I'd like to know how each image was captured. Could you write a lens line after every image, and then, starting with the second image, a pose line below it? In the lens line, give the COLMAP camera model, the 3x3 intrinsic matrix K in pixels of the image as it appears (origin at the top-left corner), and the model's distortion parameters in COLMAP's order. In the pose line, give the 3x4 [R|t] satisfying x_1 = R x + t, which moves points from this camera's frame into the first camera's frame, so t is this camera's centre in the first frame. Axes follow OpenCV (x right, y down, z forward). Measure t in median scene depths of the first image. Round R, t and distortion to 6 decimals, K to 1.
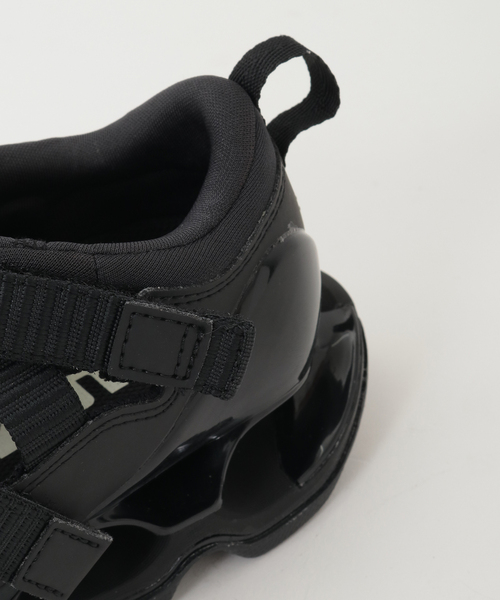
lens RADIAL K [[1426.6, 0, 250.7], [0, 1426.6, 300.3], [0, 0, 1]] dist [-0.153632, 0.000000]
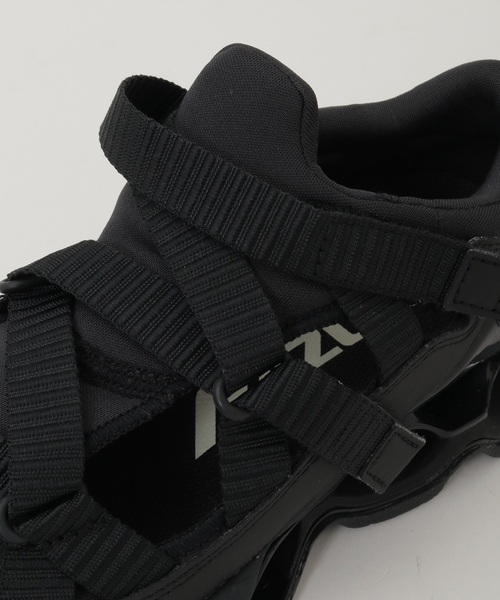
lens RADIAL K [[1273.8, 0, 250.6], [0, 1273.8, 302.0], [0, 0, 1]] dist [-0.010723, 0.000000]
pose [[0.996755, 0.032566, 0.073614, -0.325057], [-0.037229, 0.997326, 0.062880, -0.014113], [-0.071369, -0.065417, 0.995302, -0.072182]]
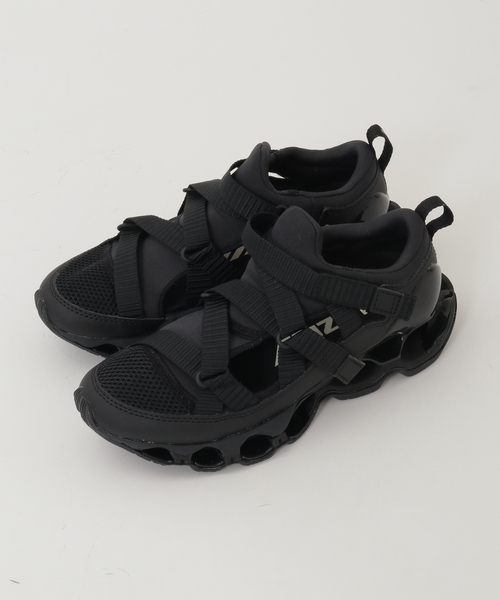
lens RADIAL K [[1428.4, 0, 249.9], [0, 1428.4, 298.9], [0, 0, 1]] dist [-0.117723, 0.000000]
pose [[0.993557, 0.078941, -0.081320, -0.104618], [-0.071827, 0.993618, 0.086977, -0.215473], [0.087667, -0.080576, 0.992886, -2.015871]]
